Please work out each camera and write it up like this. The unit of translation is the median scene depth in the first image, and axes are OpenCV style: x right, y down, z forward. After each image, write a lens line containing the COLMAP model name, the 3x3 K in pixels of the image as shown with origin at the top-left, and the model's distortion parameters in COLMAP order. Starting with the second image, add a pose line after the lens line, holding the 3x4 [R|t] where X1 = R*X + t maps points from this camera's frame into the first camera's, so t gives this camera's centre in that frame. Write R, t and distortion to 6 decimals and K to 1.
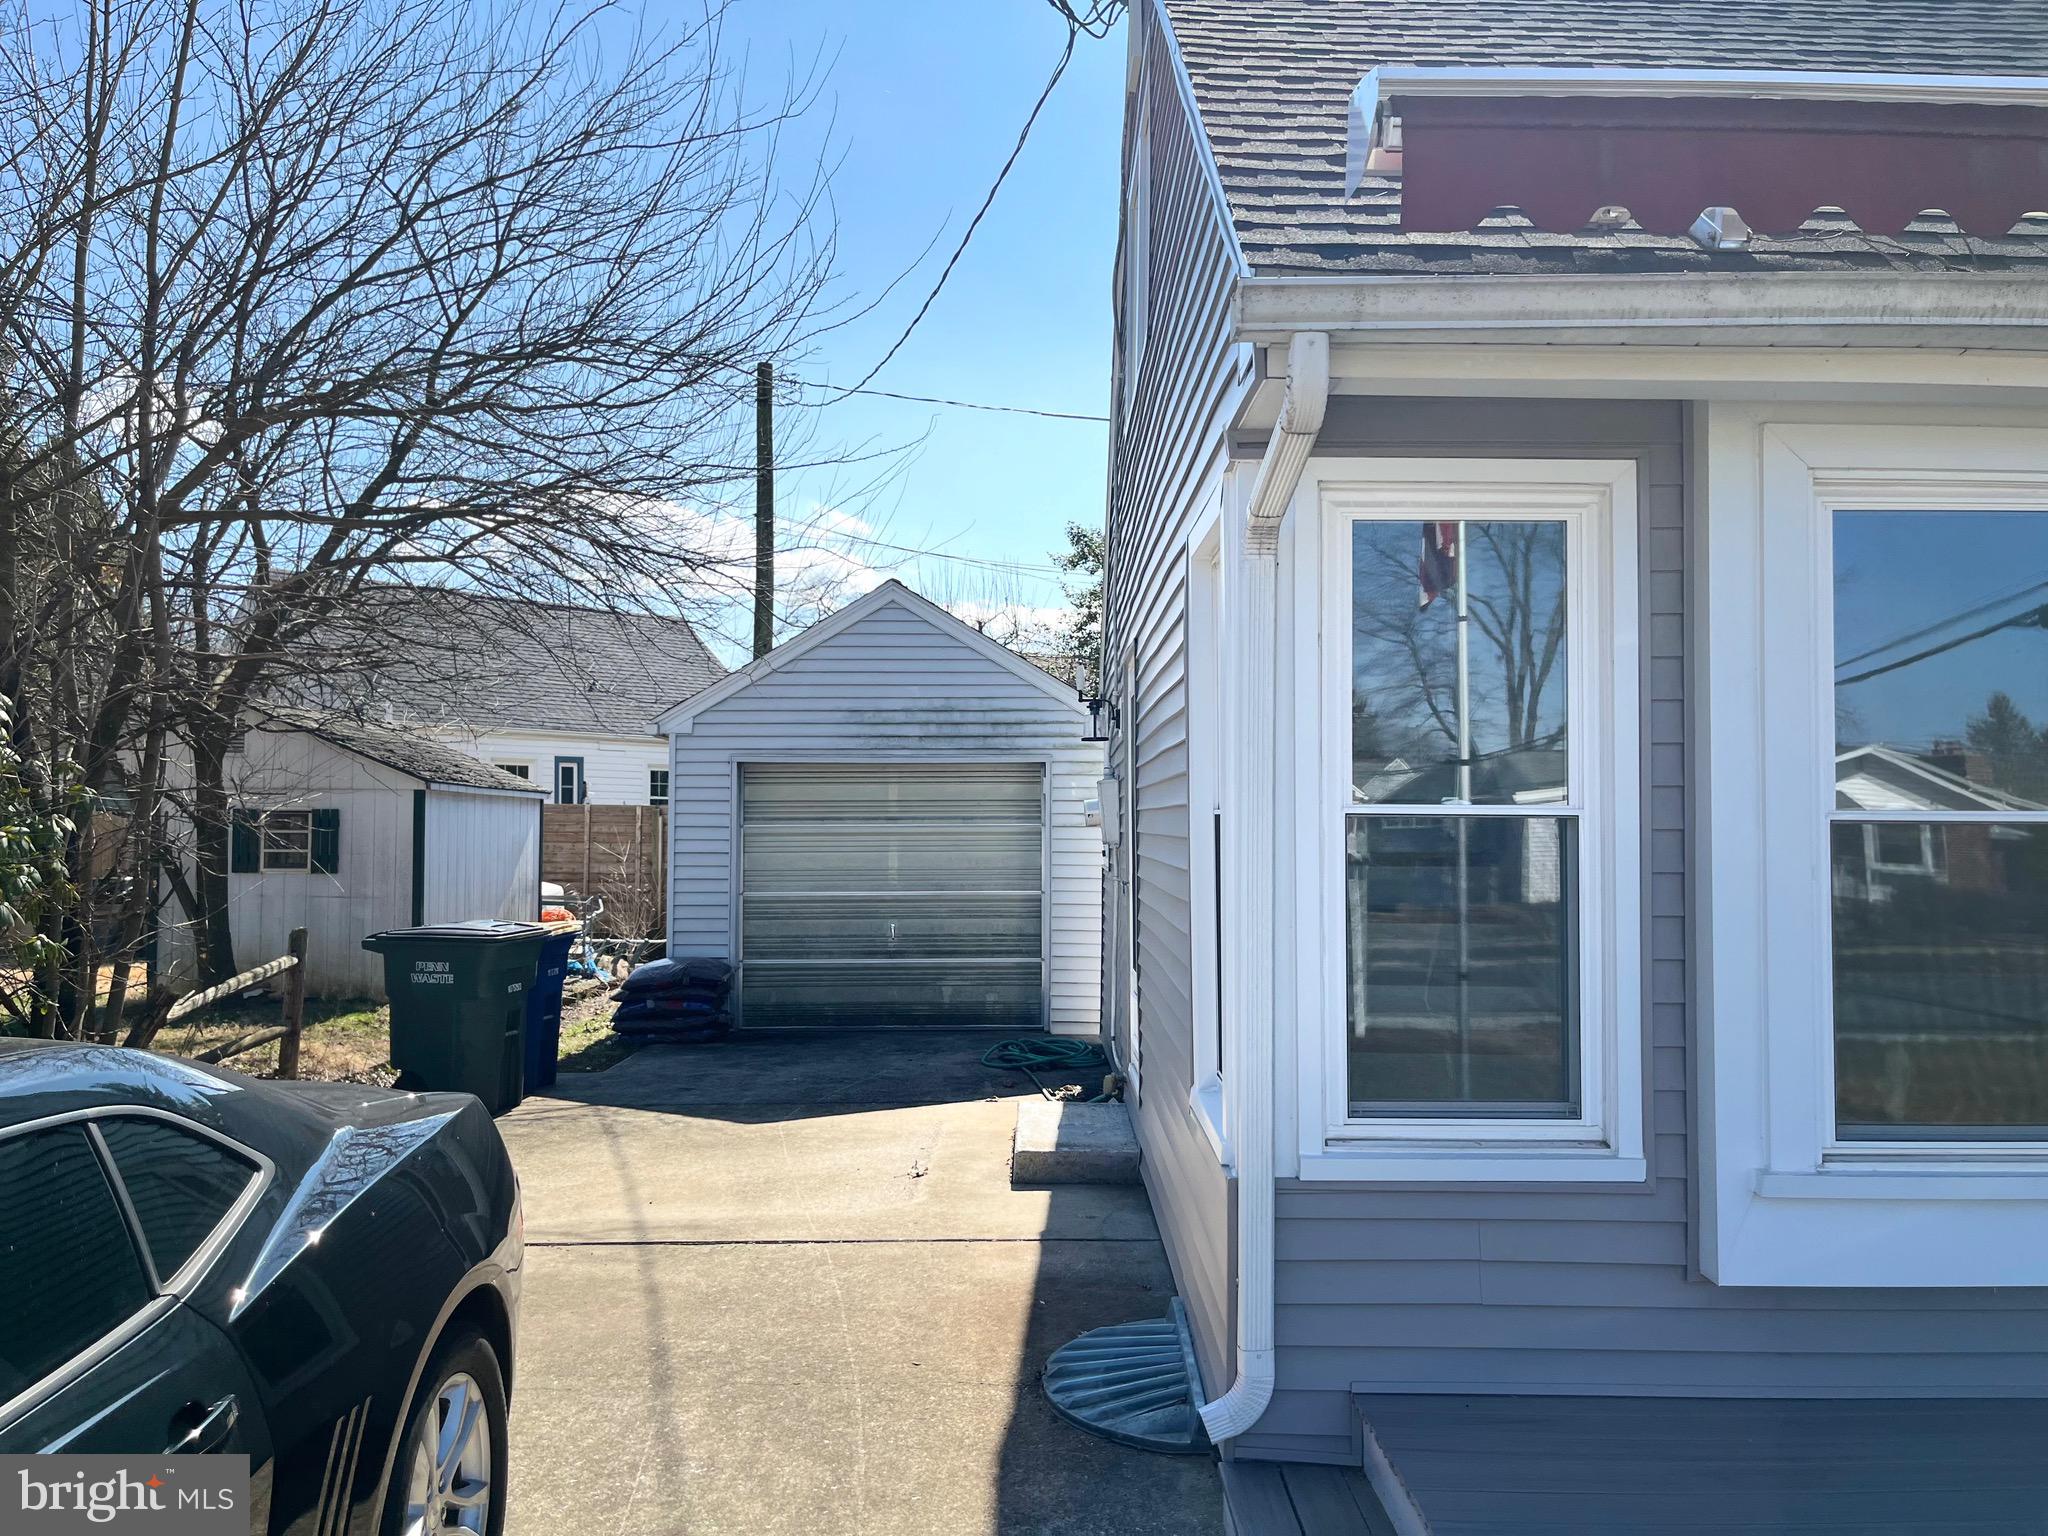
lens RADIAL K [[1554.2, 0, 1040.3], [0, 1554.2, 795.3], [0, 0, 1]] dist [0.062260, -0.089637]
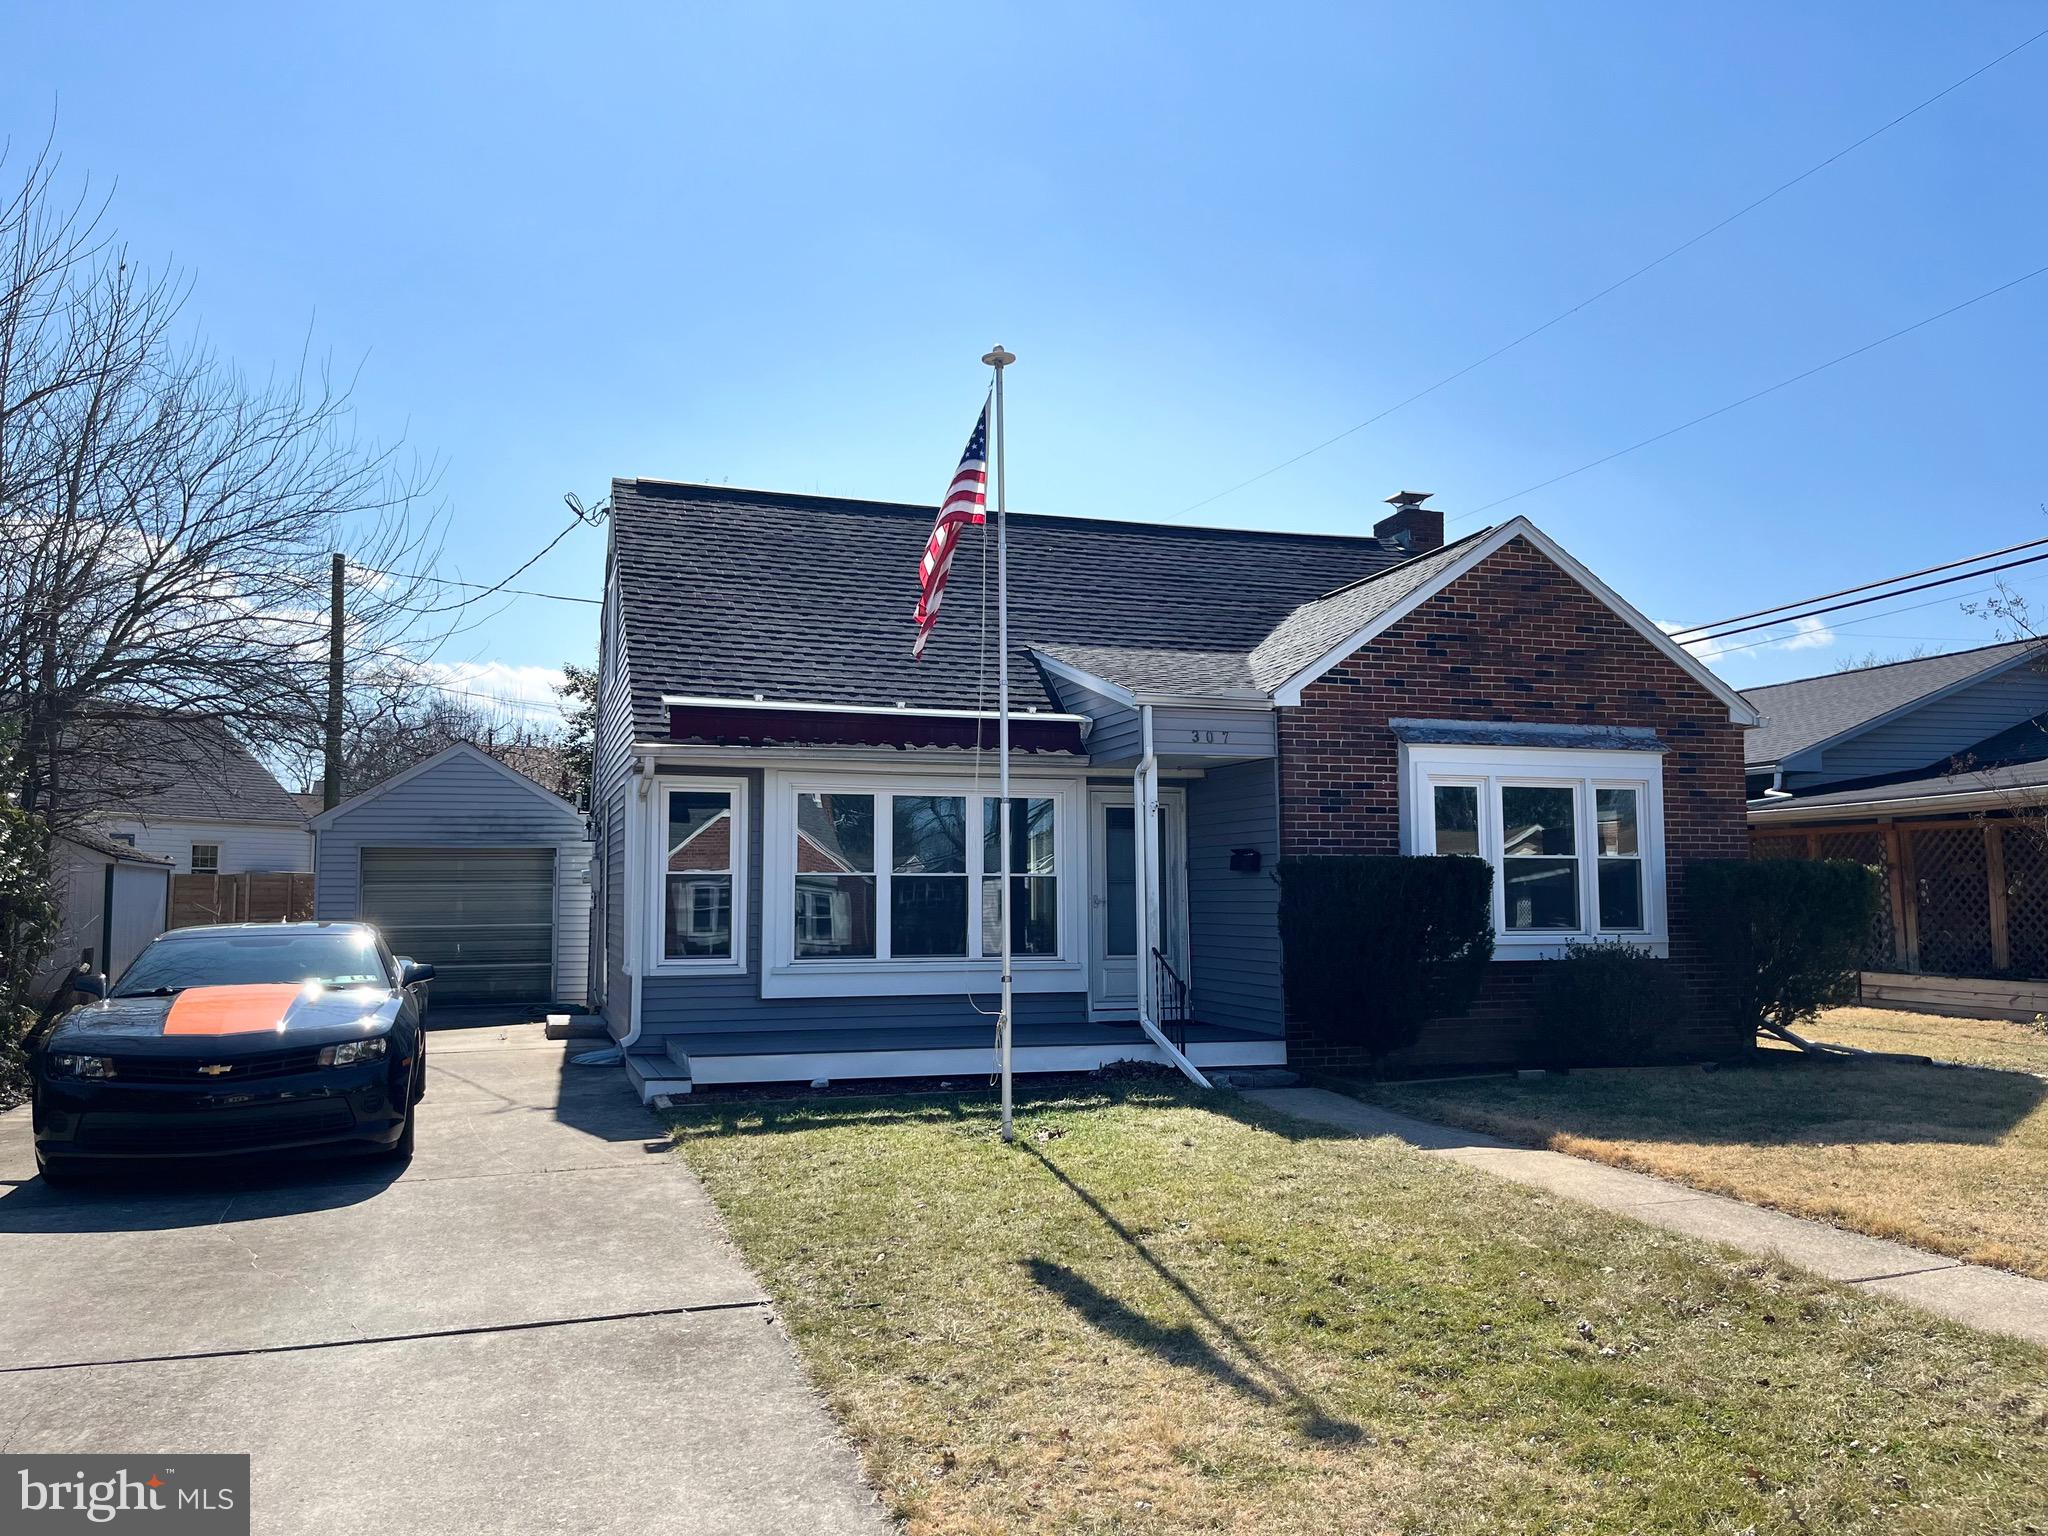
lens RADIAL K [[1554.2, 0, 1028.0], [0, 1554.2, 781.9], [0, 0, 1]] dist [0.062260, -0.089637]
pose [[0.950331, 0.016383, 0.310810, -0.127757], [-0.000135, 0.998635, -0.052226, -0.012790], [-0.311242, 0.049590, 0.949036, -2.627029]]
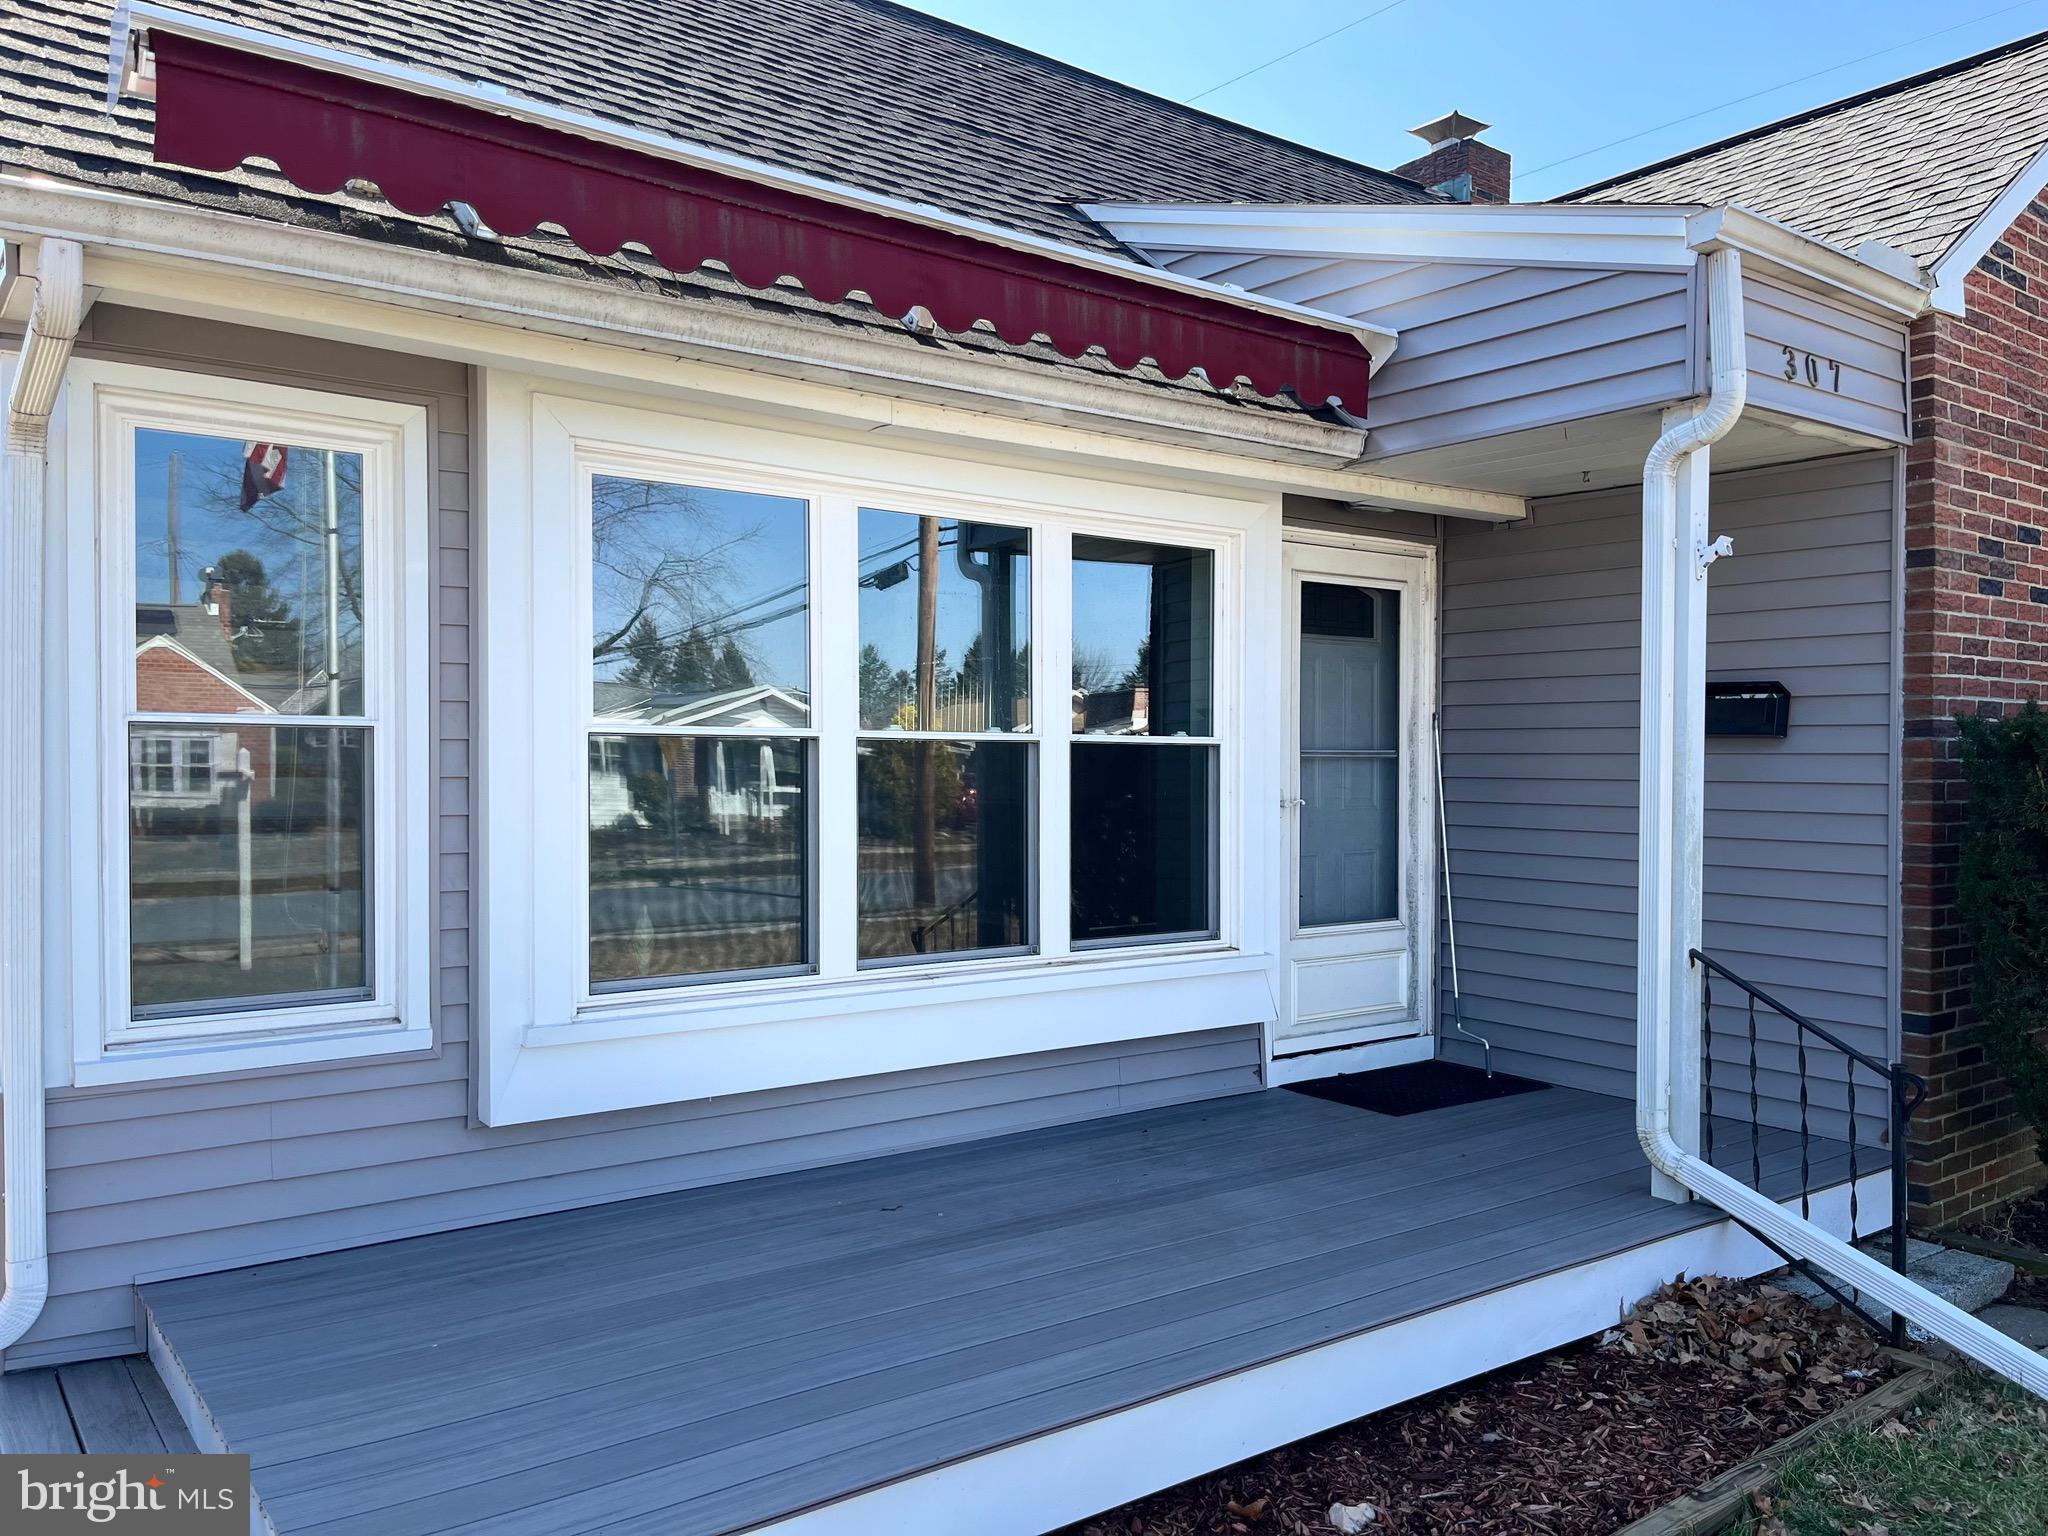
lens RADIAL K [[1554.2, 0, 1042.8], [0, 1554.2, 783.7], [0, 0, 1]] dist [0.062260, -0.089637]
pose [[0.796086, -0.011195, 0.605080, 0.051064], [-0.015638, 0.999114, 0.039060, 0.002897], [-0.604982, -0.040558, 0.795206, -0.160463]]
